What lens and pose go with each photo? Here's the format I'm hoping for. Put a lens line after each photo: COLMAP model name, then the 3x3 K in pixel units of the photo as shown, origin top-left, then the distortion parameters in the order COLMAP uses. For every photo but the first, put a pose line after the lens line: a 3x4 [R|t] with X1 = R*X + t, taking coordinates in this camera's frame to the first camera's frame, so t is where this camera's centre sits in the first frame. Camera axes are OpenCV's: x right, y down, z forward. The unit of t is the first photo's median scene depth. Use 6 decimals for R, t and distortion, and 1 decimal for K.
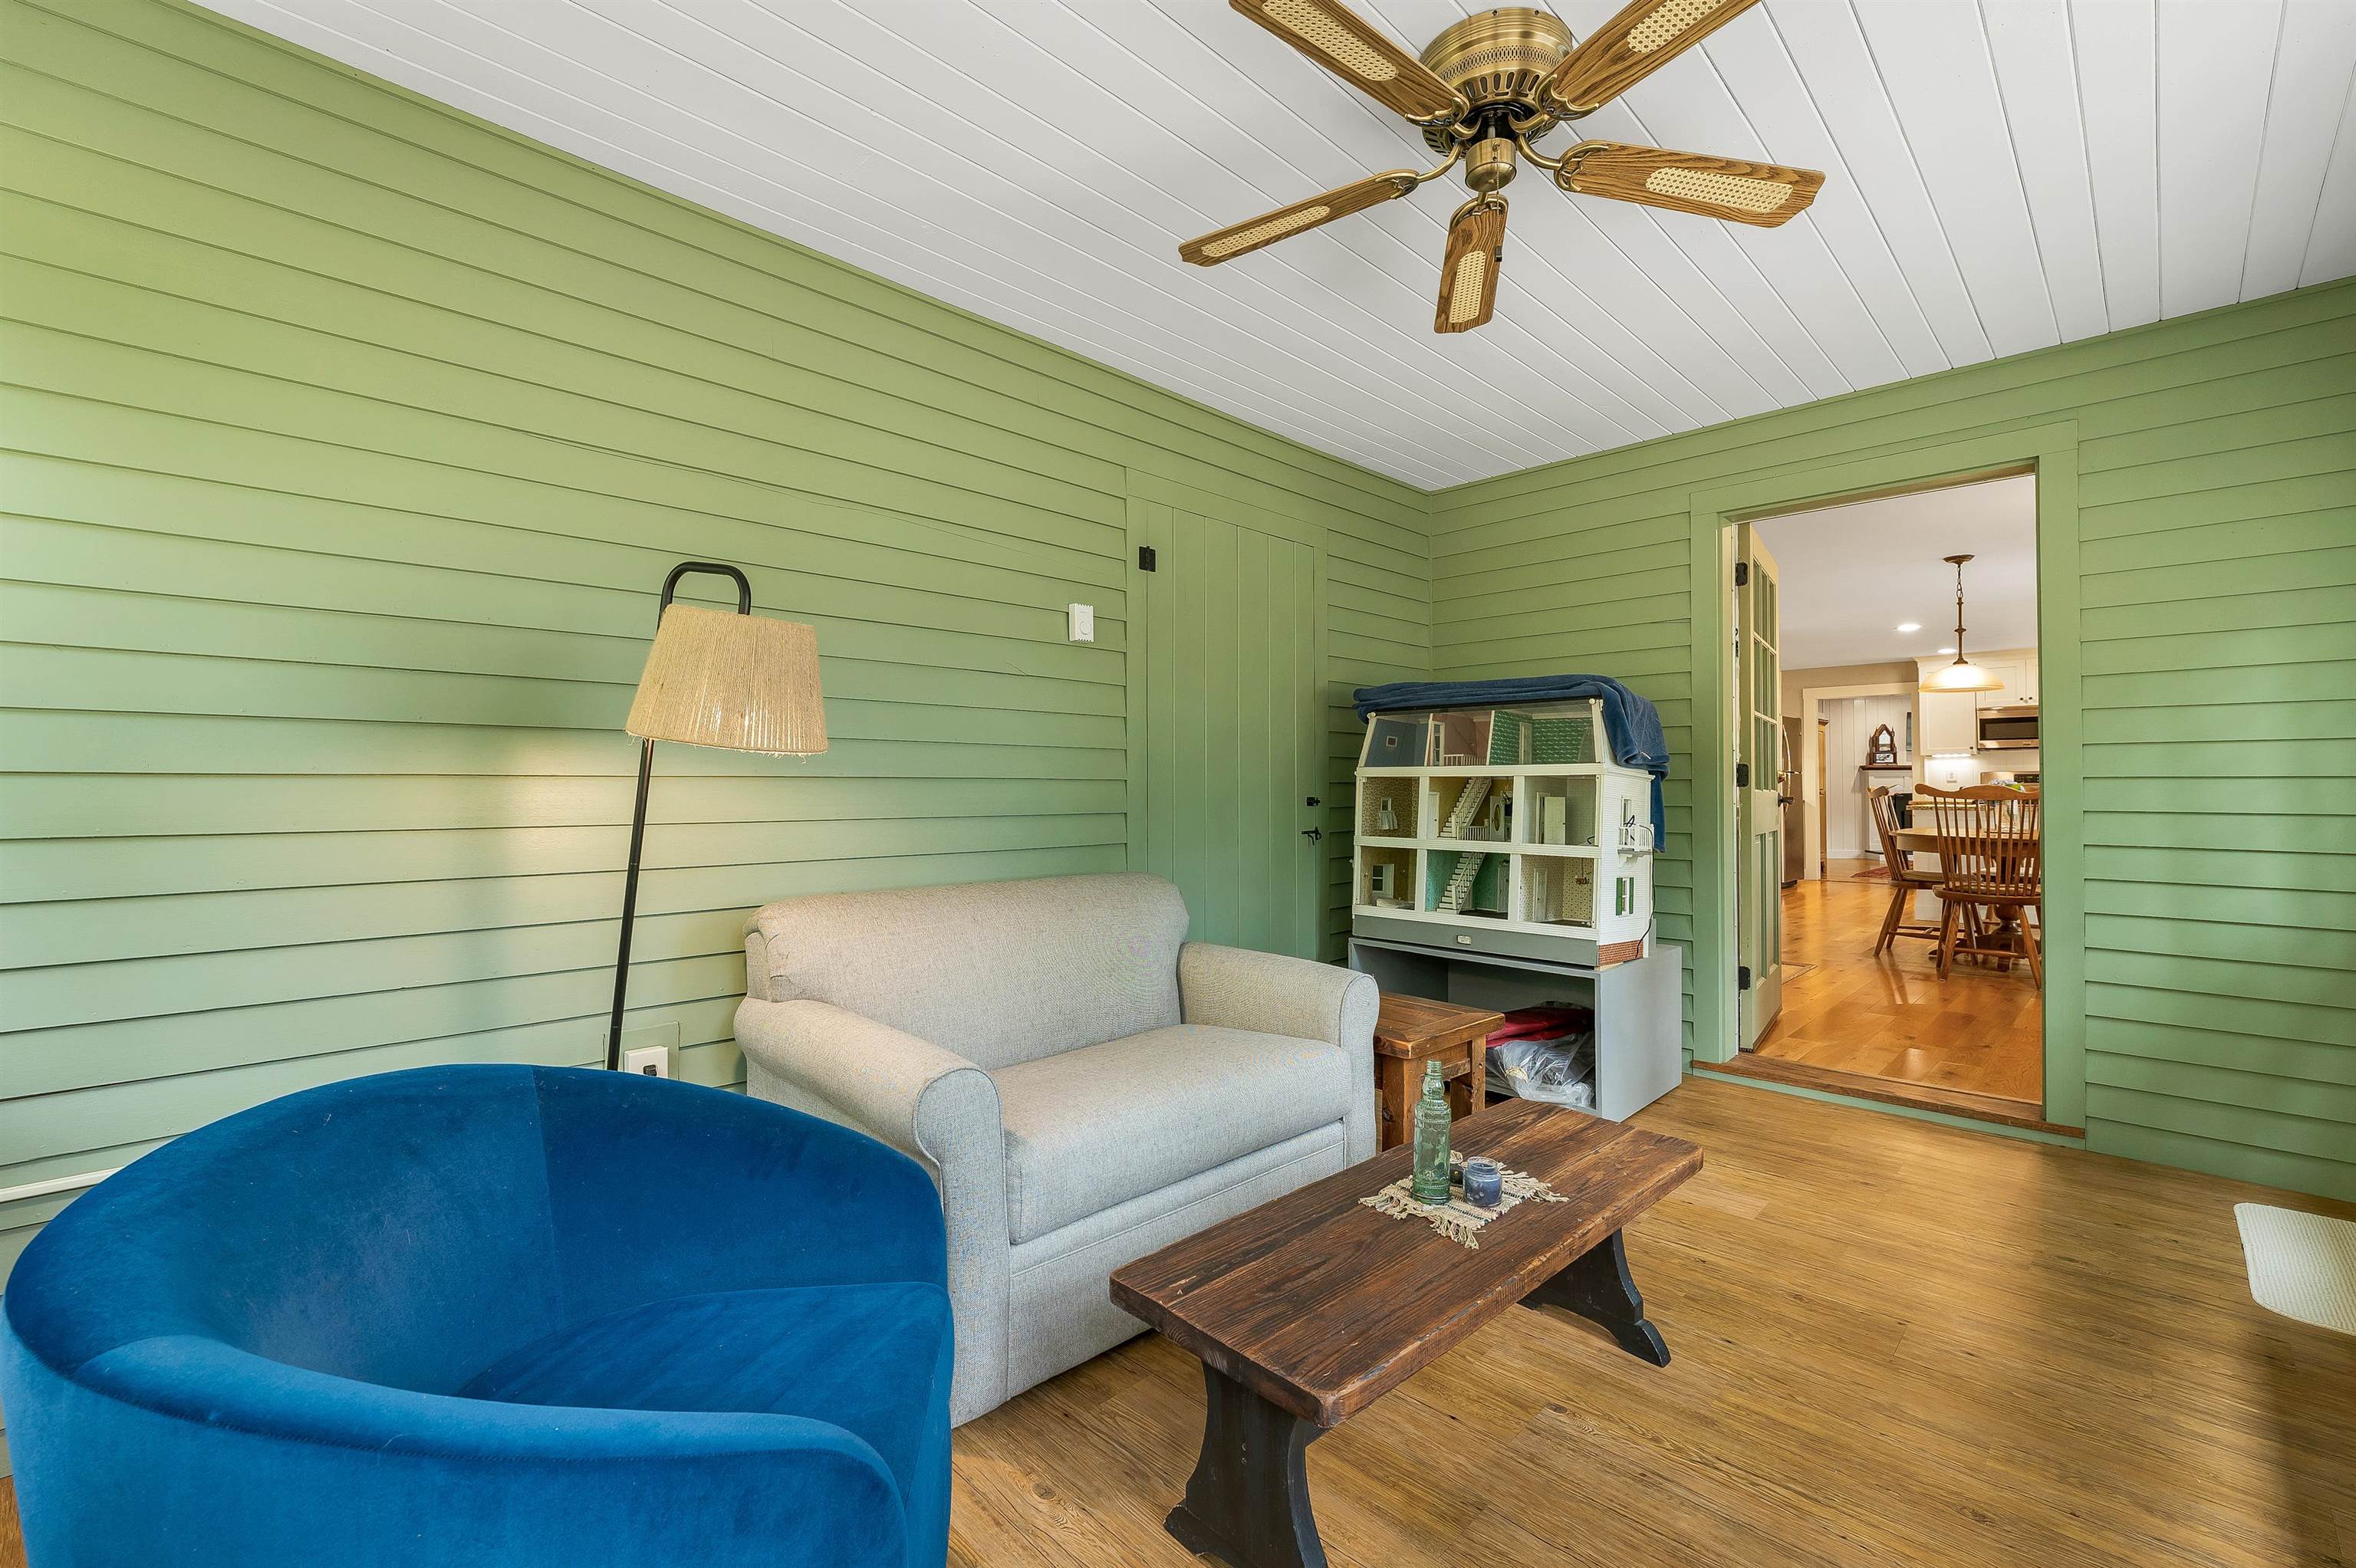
lens RADIAL K [[997.6, 0, 1175.5], [0, 997.6, 792.5], [0, 0, 1]] dist [-0.002388, -0.000145]
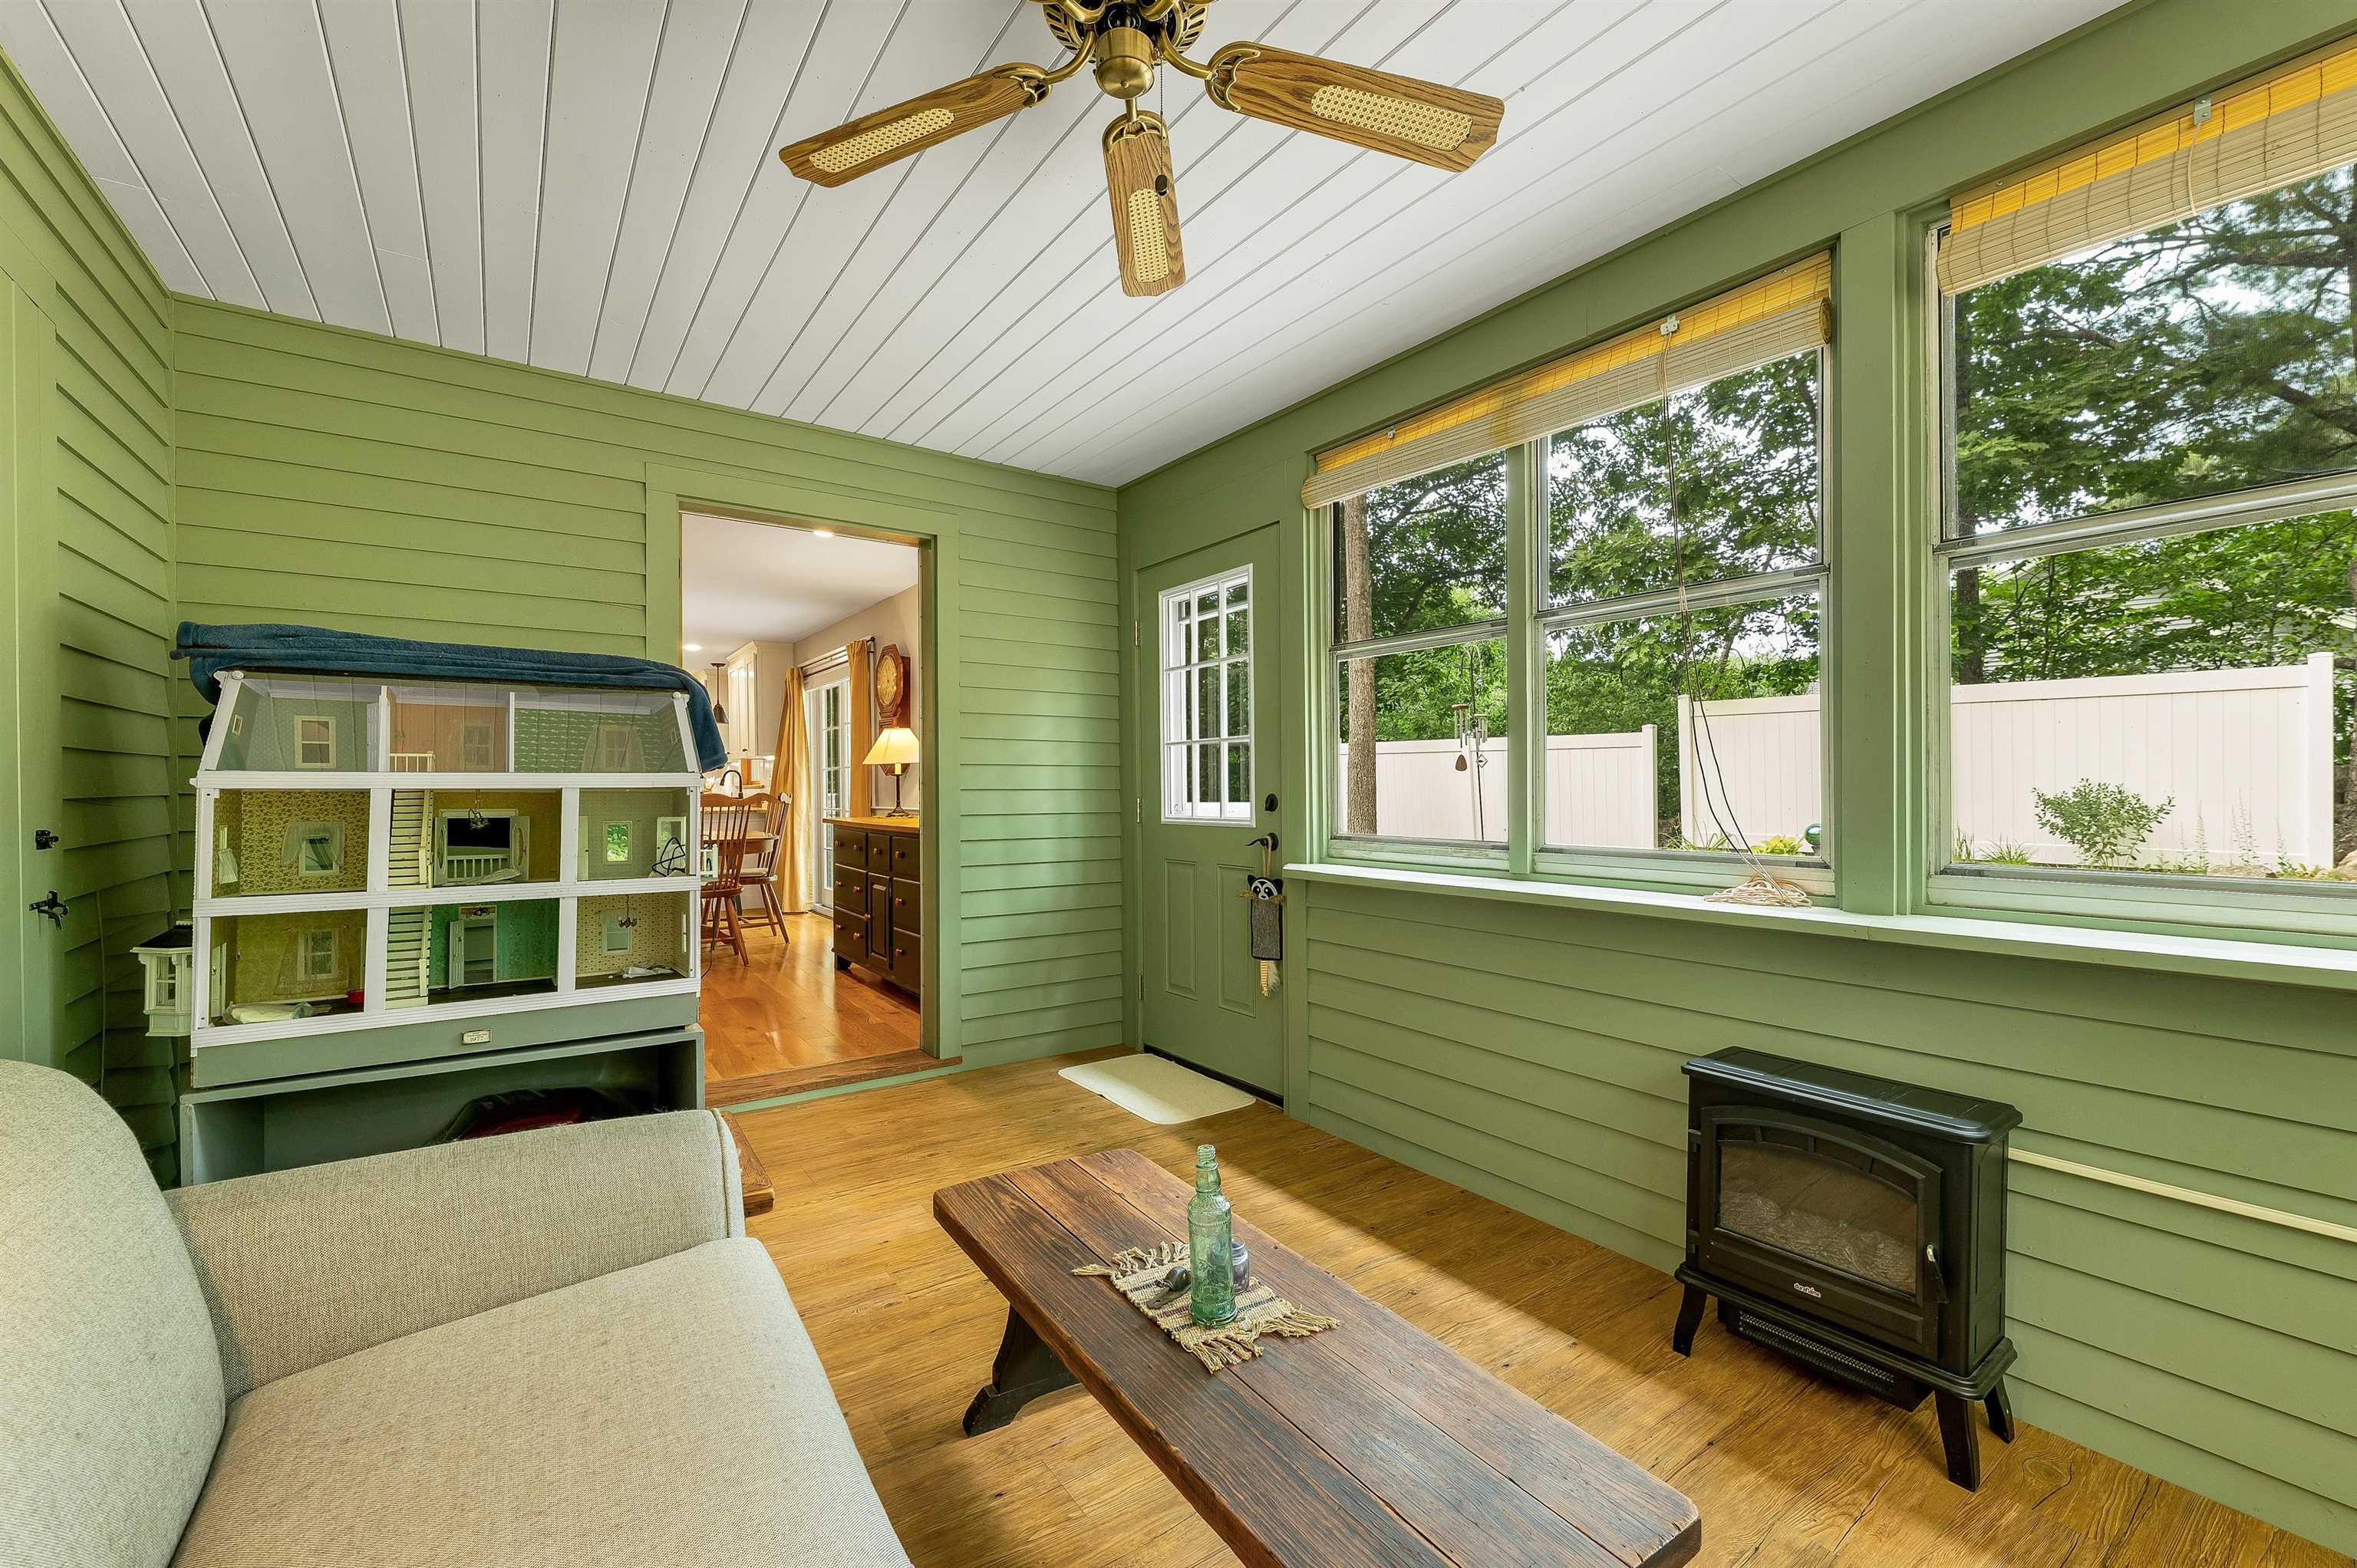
lens RADIAL K [[957.8, 0, 1178.2], [0, 957.8, 796.9], [0, 0, 1]] dist [-0.002224, -0.000118]
pose [[0.169788, -0.009468, 0.985435, -0.290150], [0.010668, 0.999913, 0.007769, -0.012344], [-0.985423, 0.009194, 0.169874, 0.505942]]
